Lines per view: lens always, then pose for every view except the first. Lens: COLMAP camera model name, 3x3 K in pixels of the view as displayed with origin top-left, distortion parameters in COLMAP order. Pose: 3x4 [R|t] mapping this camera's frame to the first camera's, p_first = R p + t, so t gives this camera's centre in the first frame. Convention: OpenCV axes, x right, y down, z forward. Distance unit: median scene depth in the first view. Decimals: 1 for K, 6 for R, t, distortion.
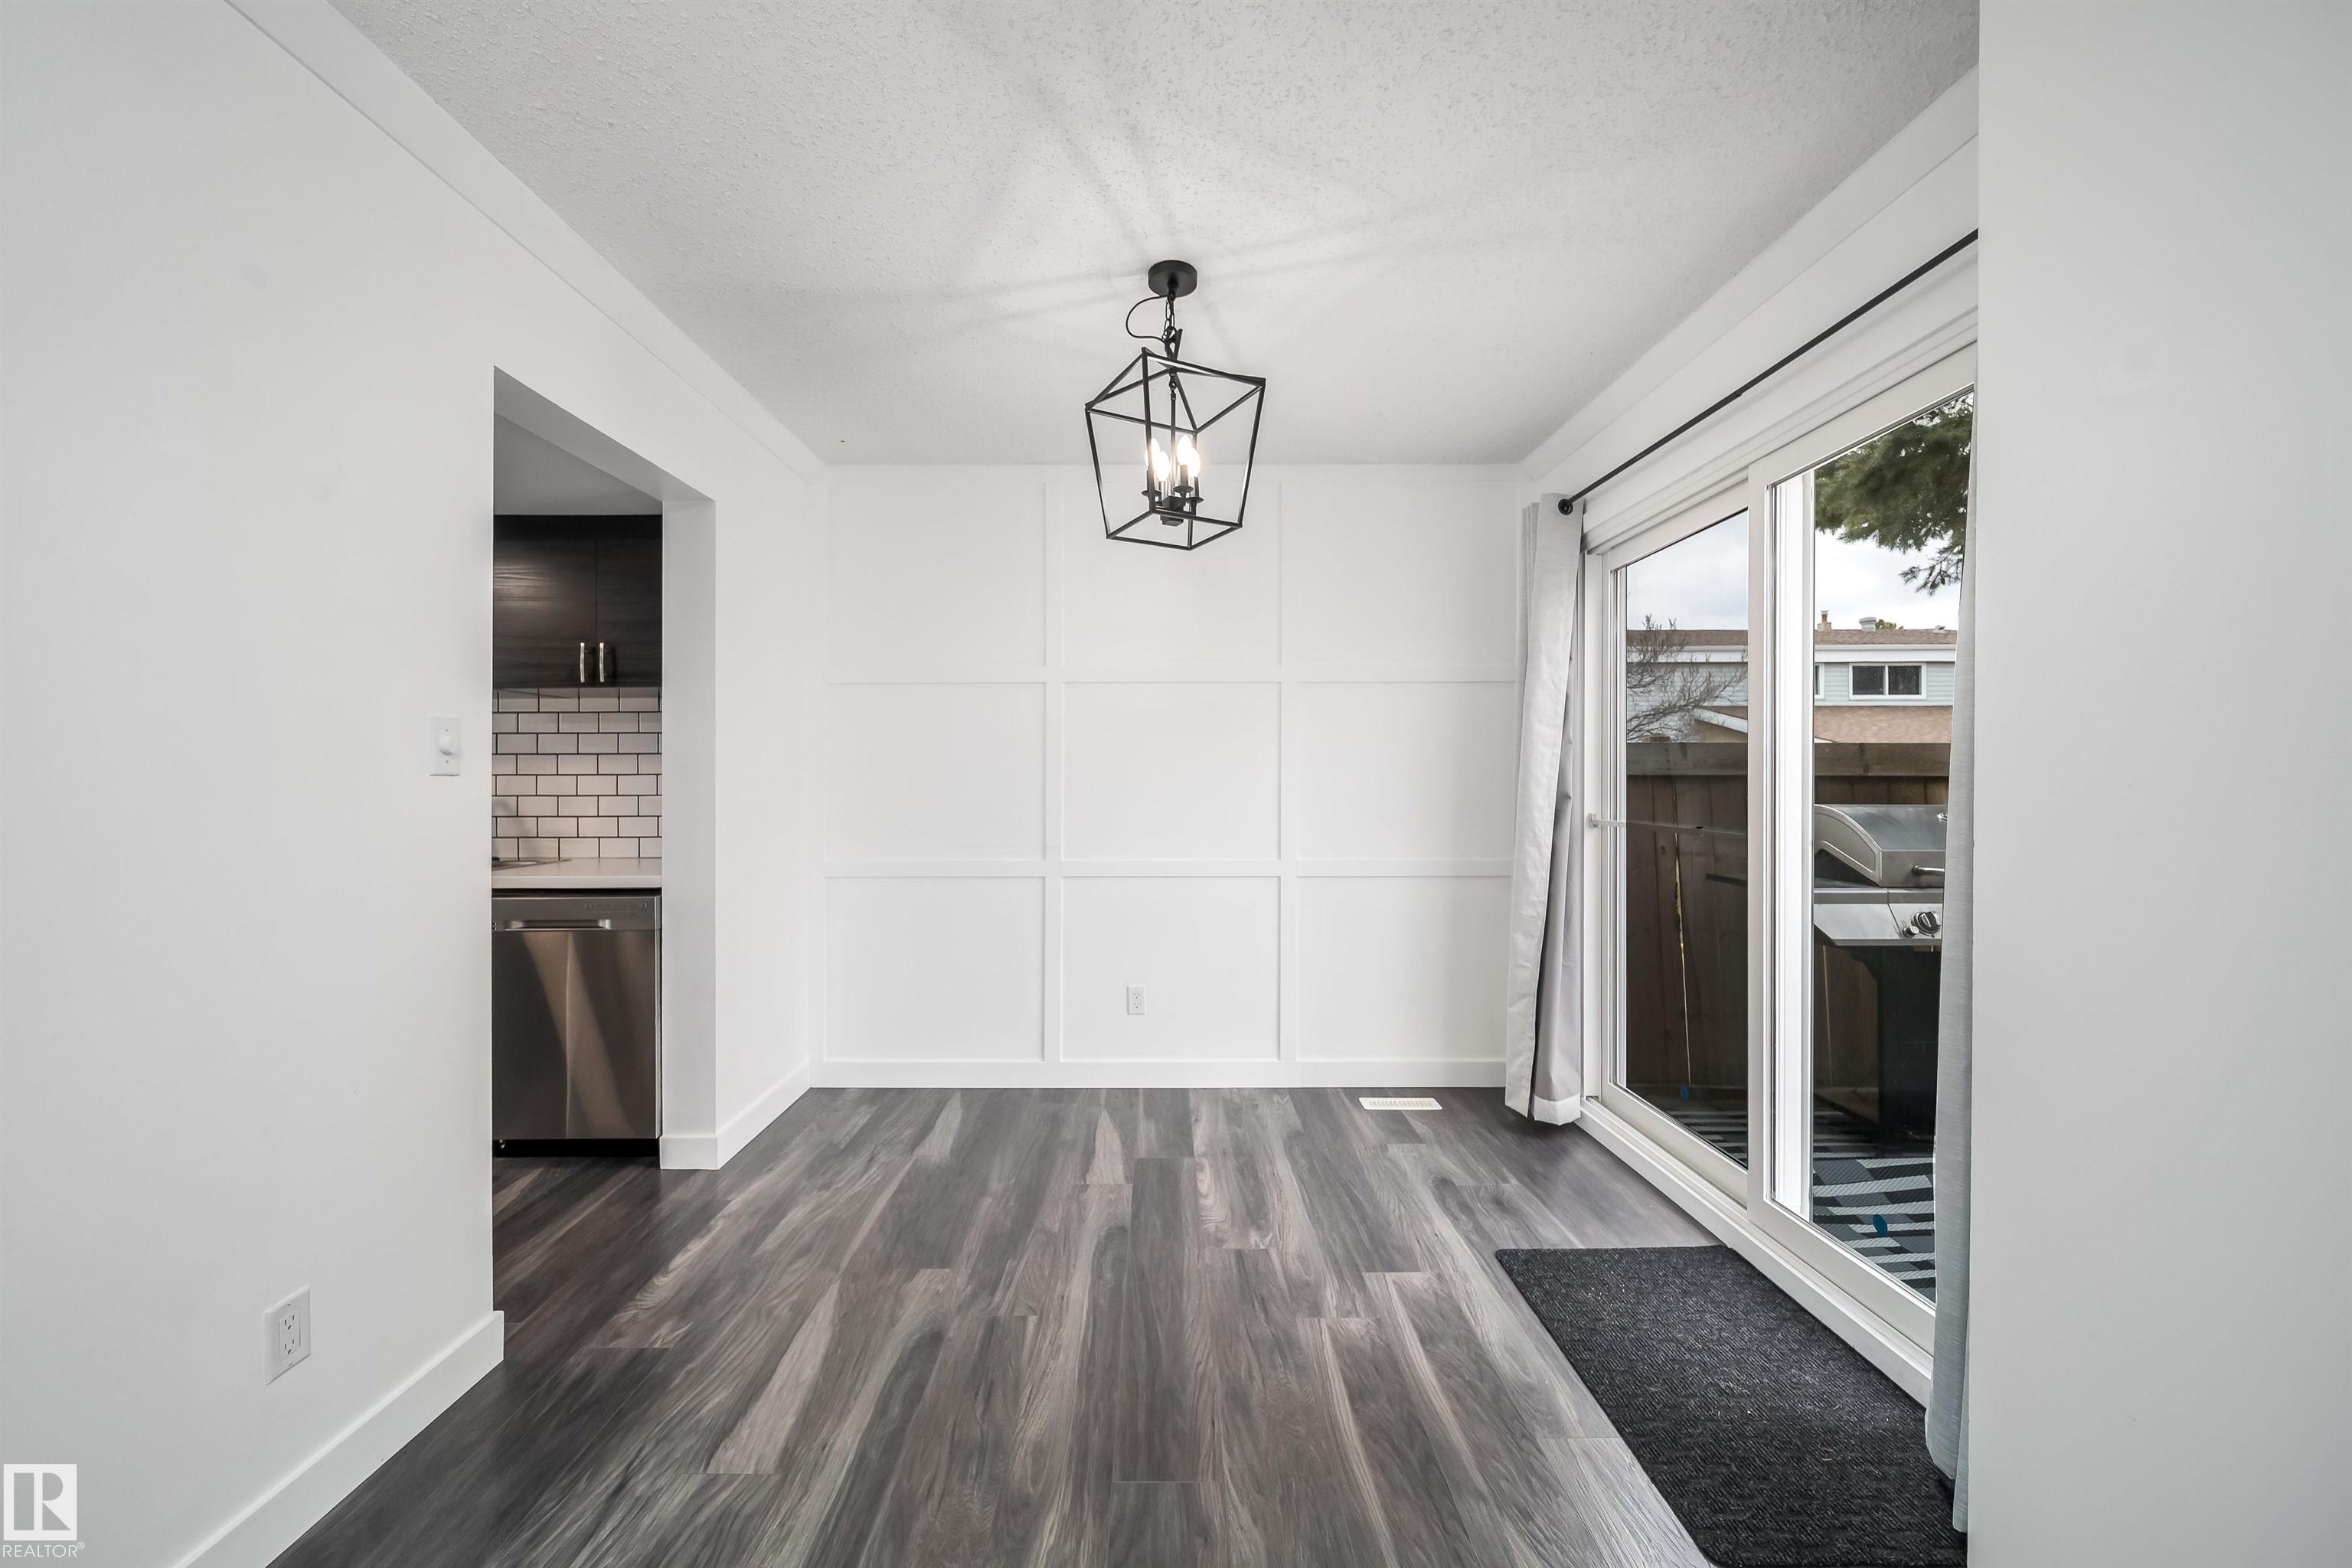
lens RADIAL K [[849.5, 0, 1142.3], [0, 849.5, 780.2], [0, 0, 1]] dist [-0.004532, -0.000411]
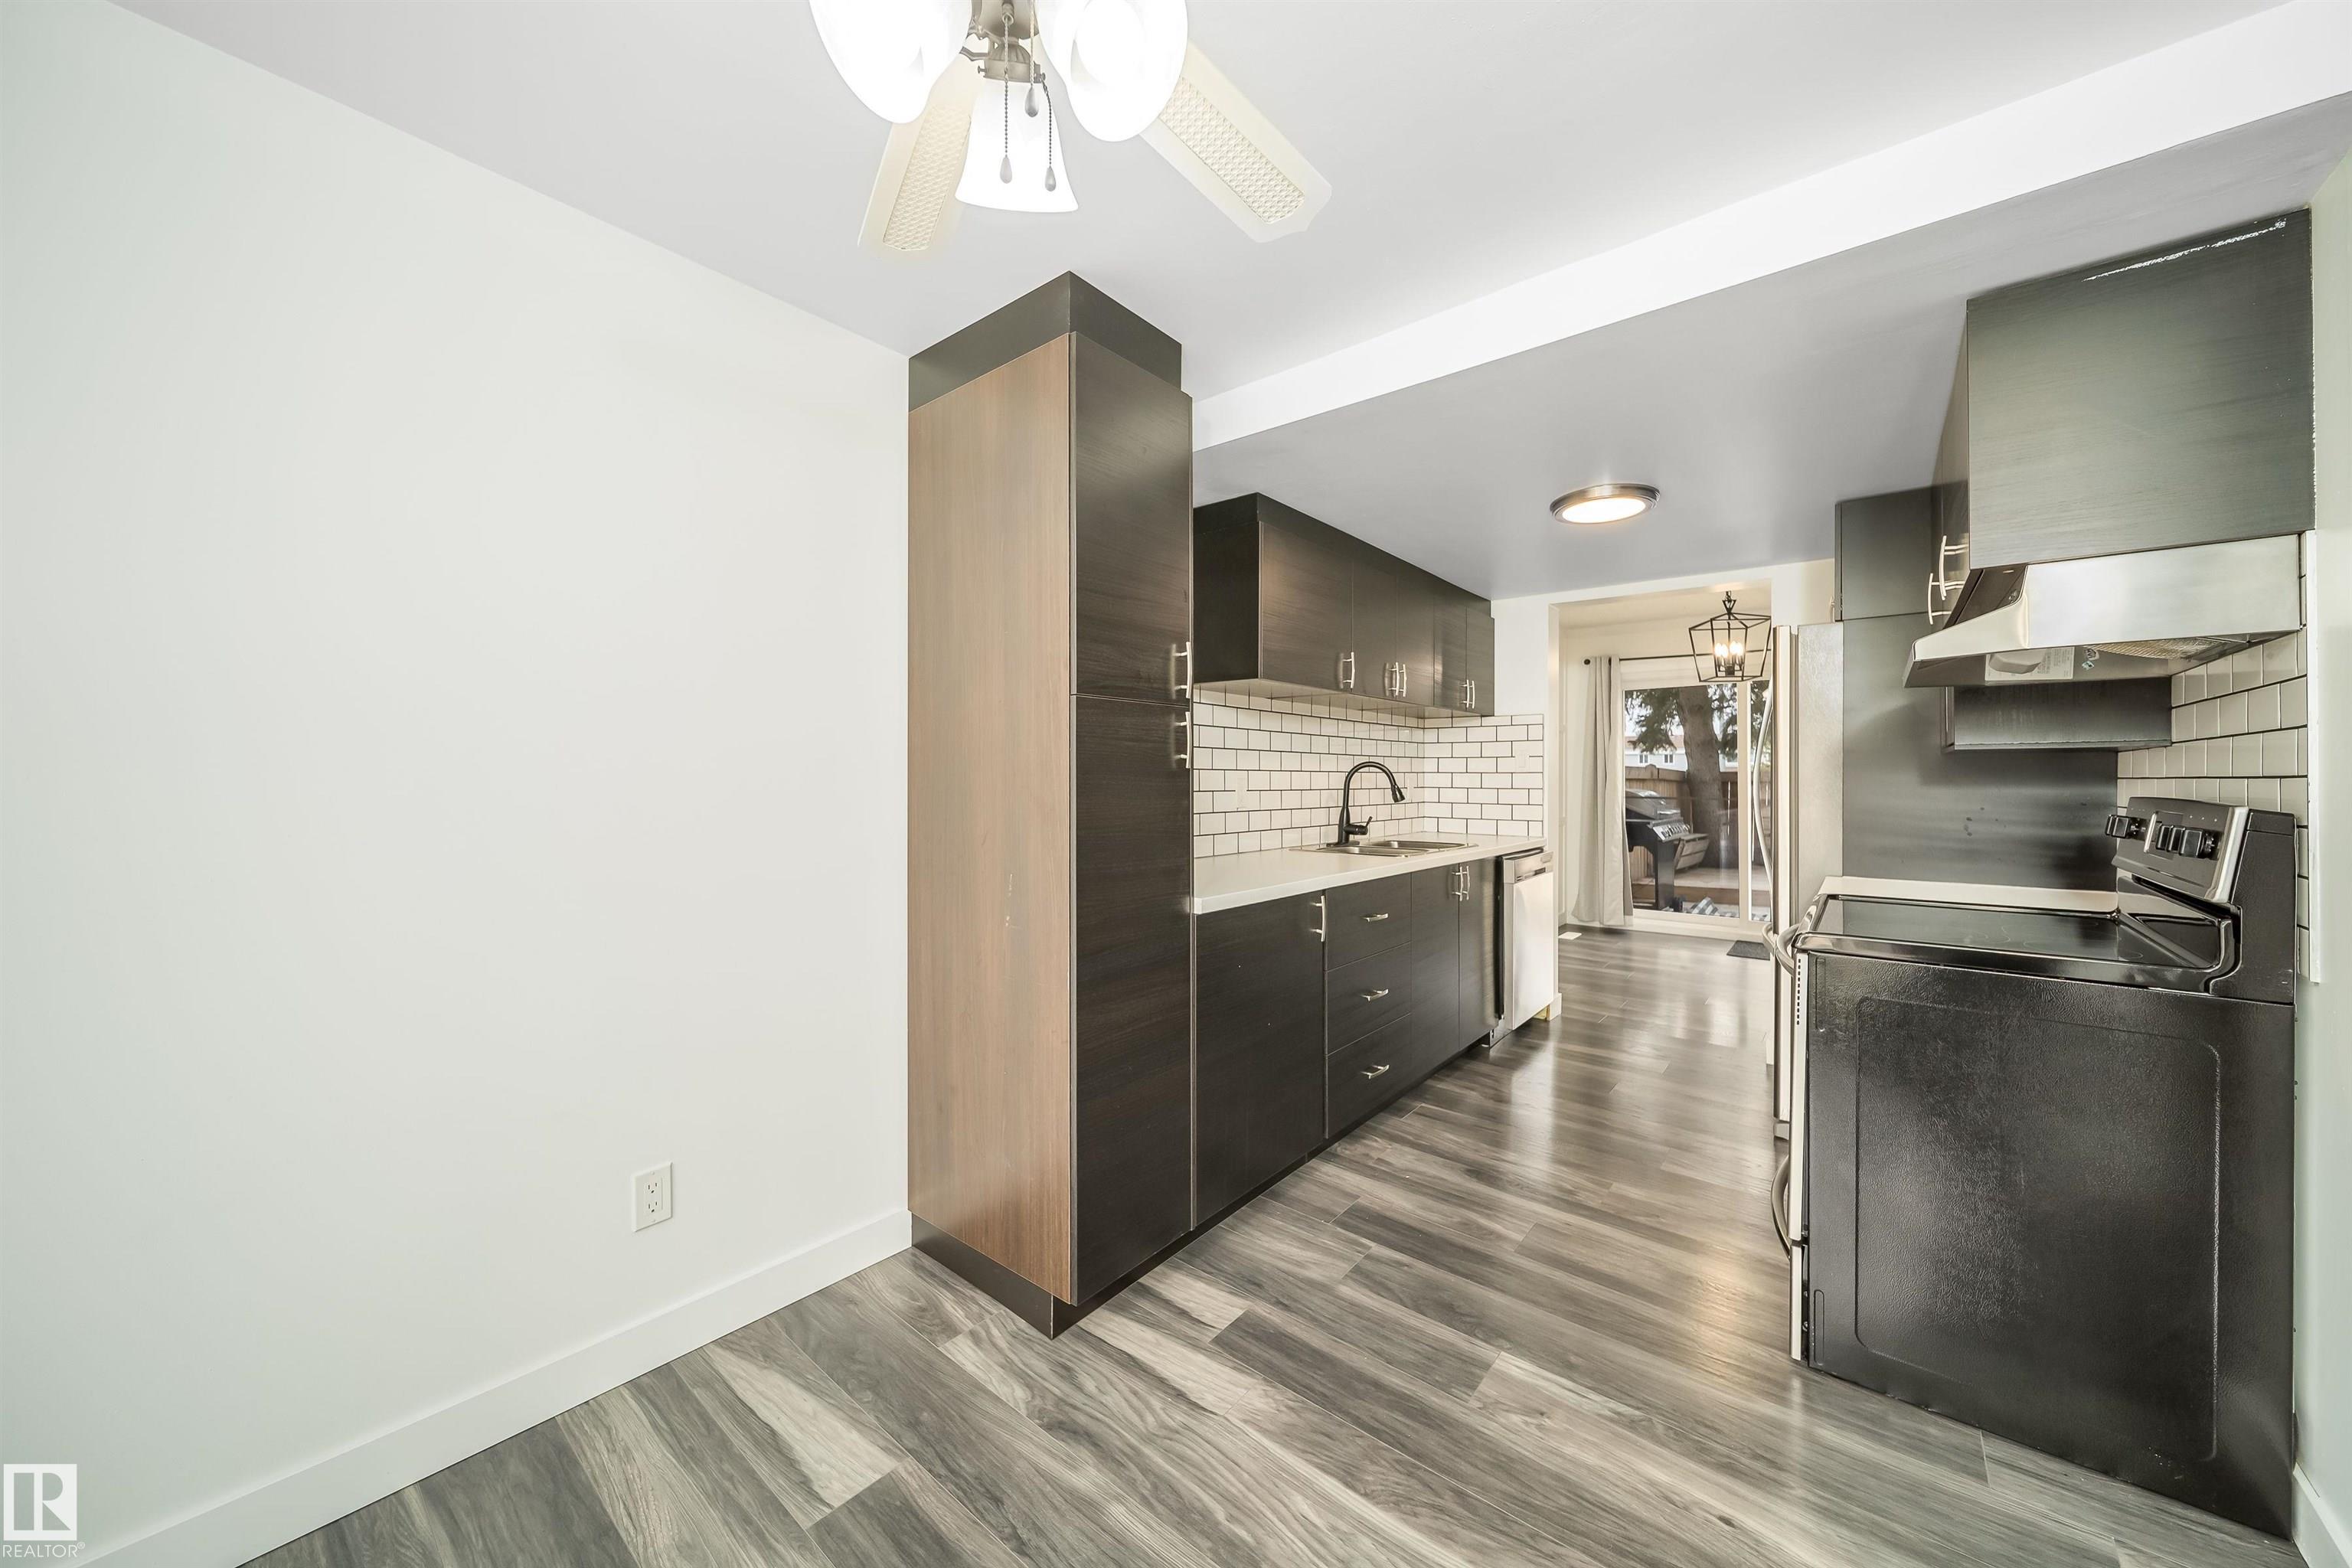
lens RADIAL K [[829.4, 0, 1177.8], [0, 829.4, 777.2], [0, 0, 1]] dist [-0.003026, -0.000632]
pose [[0.622808, 0.004369, 0.782363, -2.579284], [-0.004766, 0.999987, -0.001790, 0.007332], [-0.782360, -0.002614, 0.622821, 0.680969]]
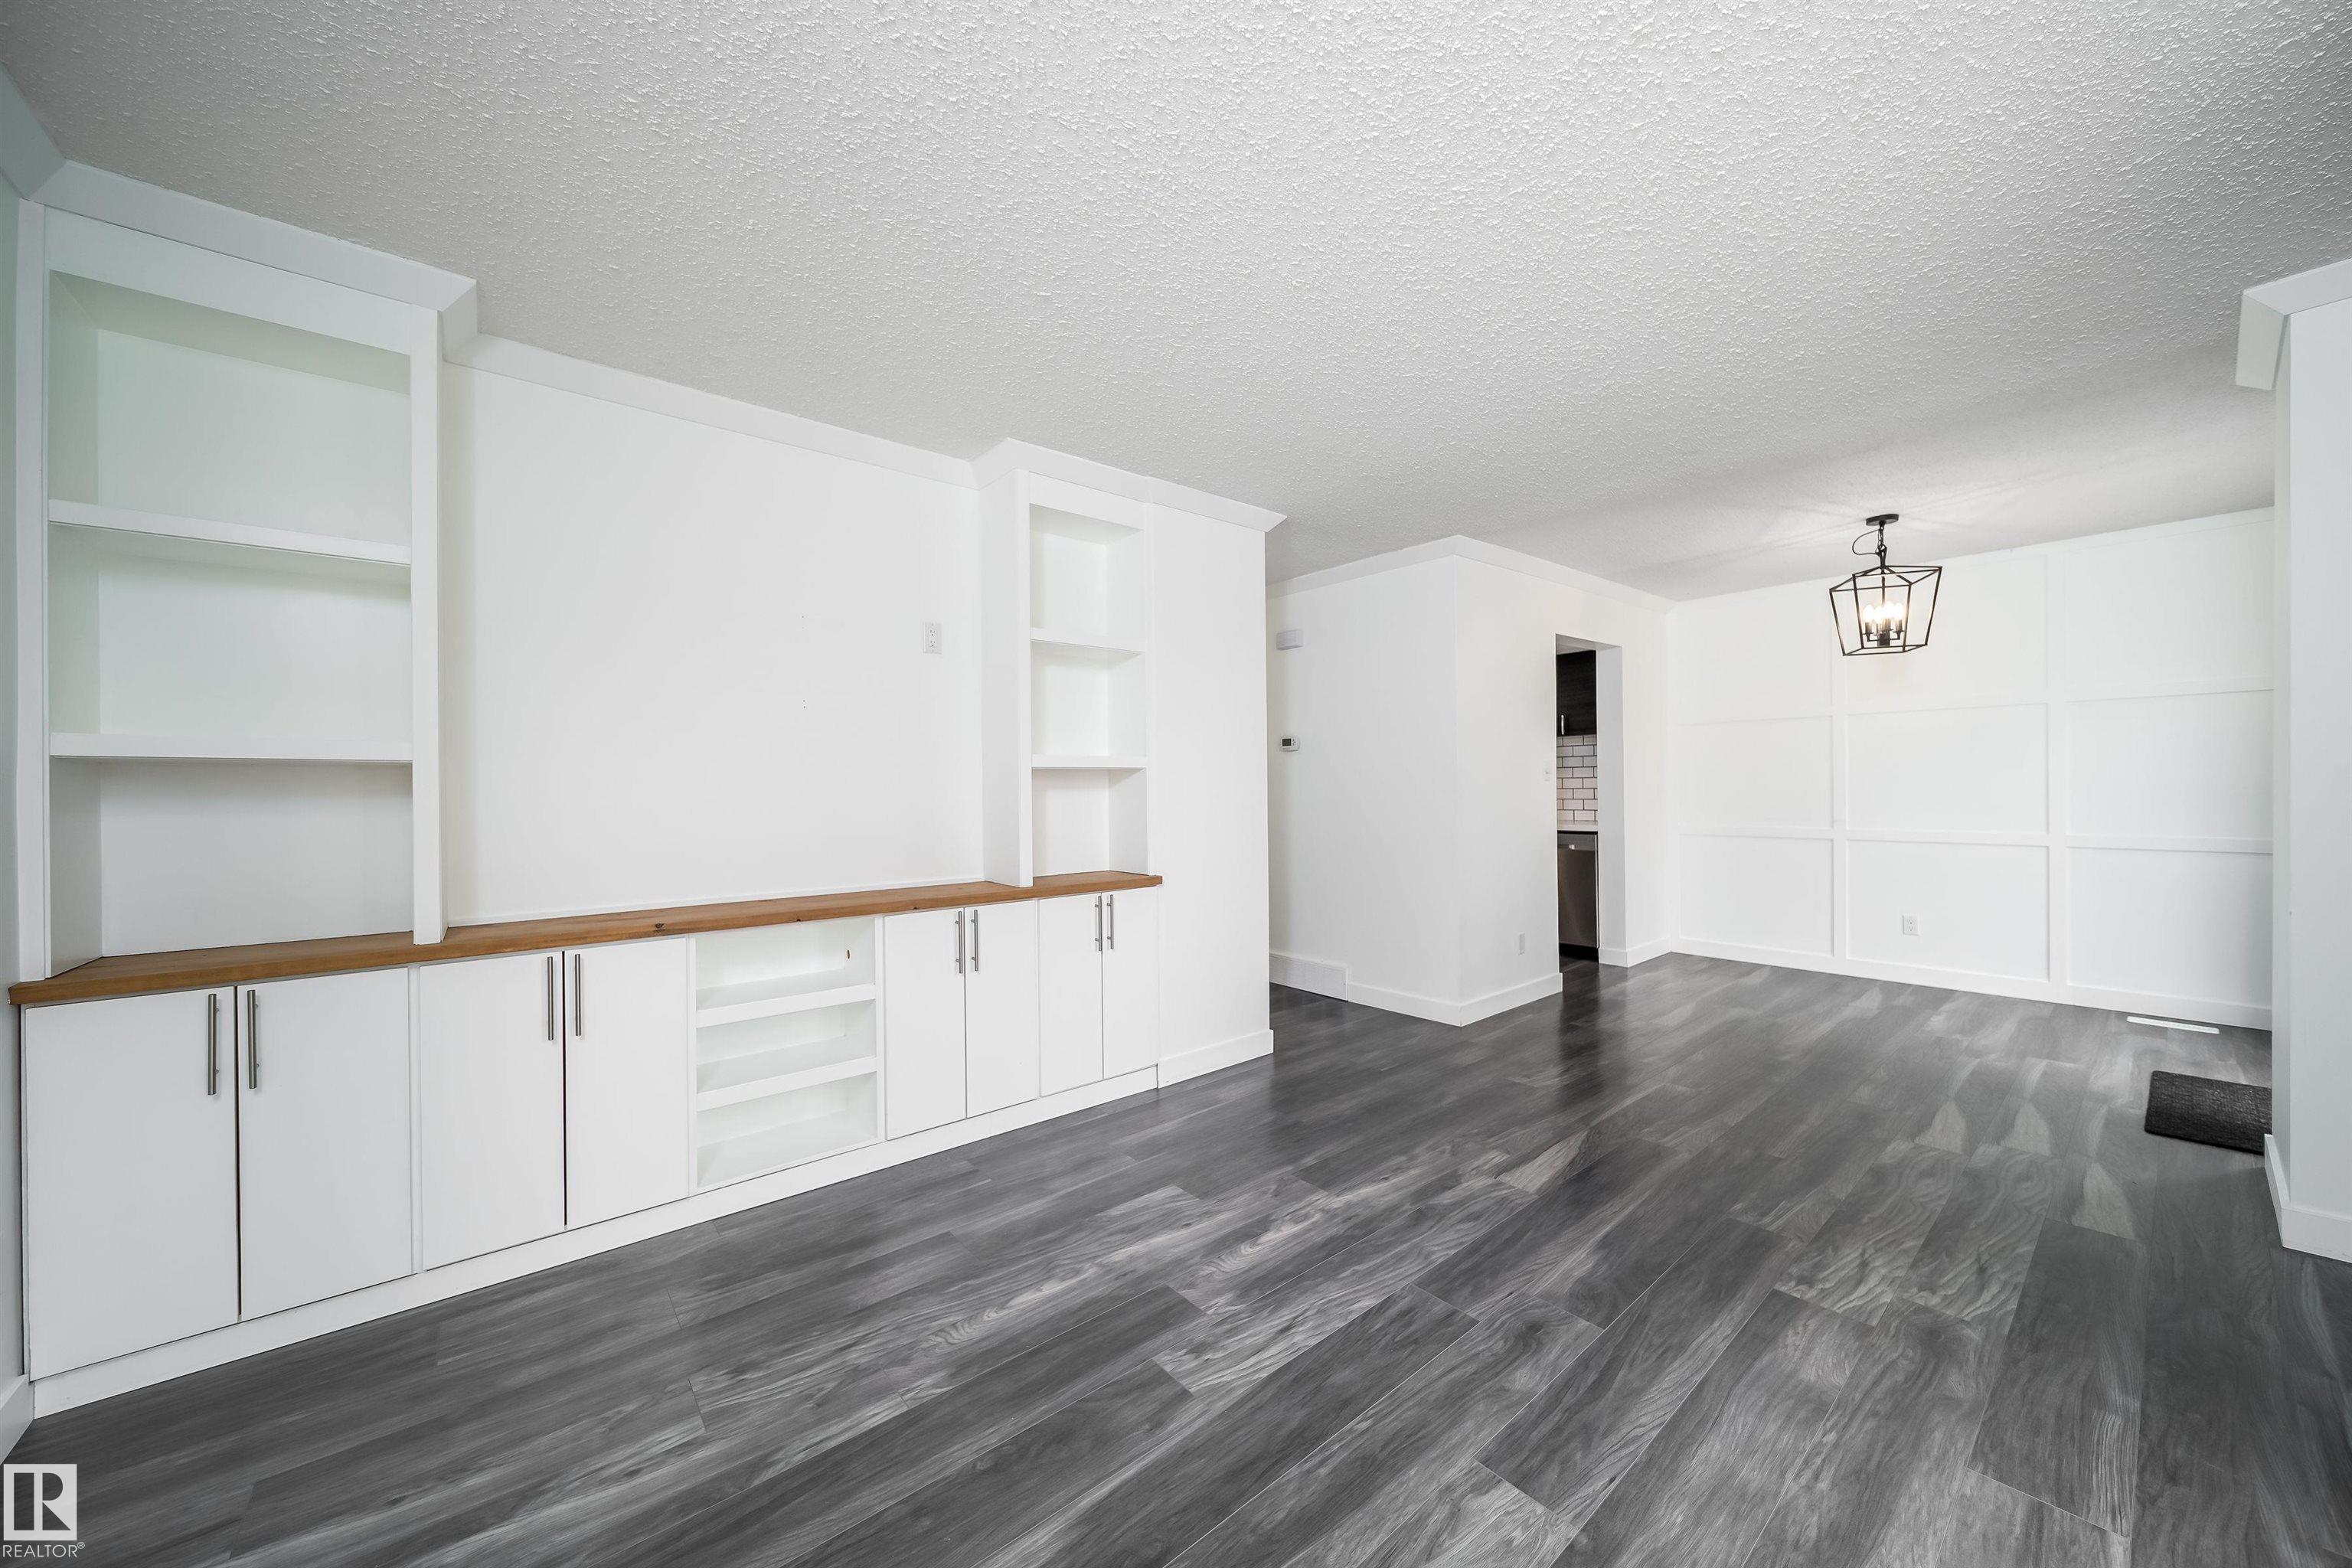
lens RADIAL K [[829.4, 0, 1180.9], [0, 829.4, 785.1], [0, 0, 1]] dist [-0.003026, -0.000632]
pose [[0.647455, -0.006202, -0.762079, 0.391087], [0.012765, 0.999915, 0.002708, -0.009604], [0.761997, -0.011481, 0.647479, -1.303350]]
